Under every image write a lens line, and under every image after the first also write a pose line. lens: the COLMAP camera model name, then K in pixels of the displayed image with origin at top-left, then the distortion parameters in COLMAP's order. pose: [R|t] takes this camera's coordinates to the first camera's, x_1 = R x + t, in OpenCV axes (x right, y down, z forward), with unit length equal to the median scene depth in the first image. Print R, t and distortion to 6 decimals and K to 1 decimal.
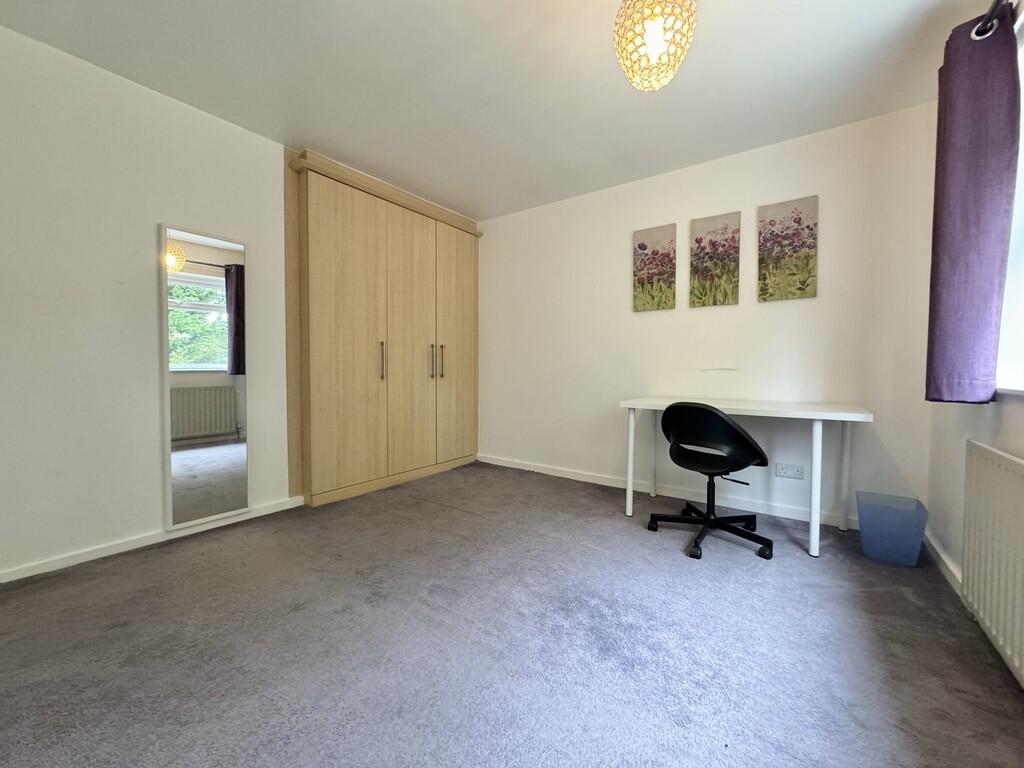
lens RADIAL K [[408.4, 0, 512.8], [0, 408.4, 382.1], [0, 0, 1]] dist [-0.004333, -0.000466]
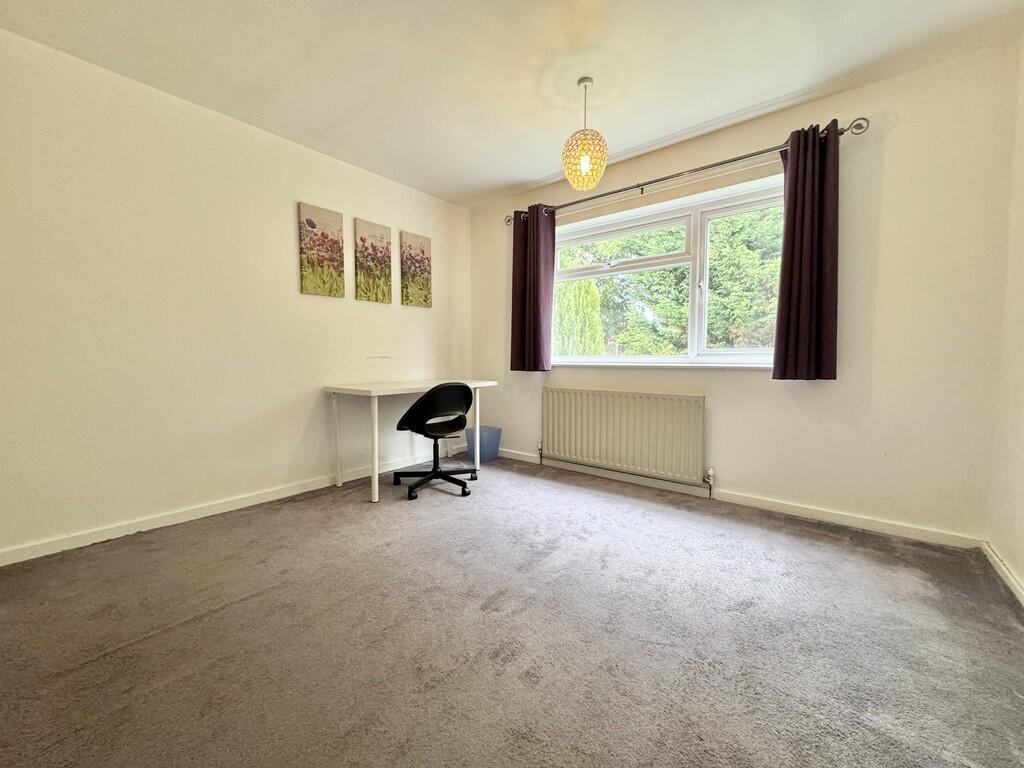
lens RADIAL K [[408.4, 0, 513.0], [0, 408.4, 379.8], [0, 0, 1]] dist [-0.004333, -0.000466]
pose [[0.055342, -0.059525, 0.996692, -0.662624], [0.035794, 0.997698, 0.057598, -0.020506], [-0.997826, 0.032488, 0.057345, 0.566406]]
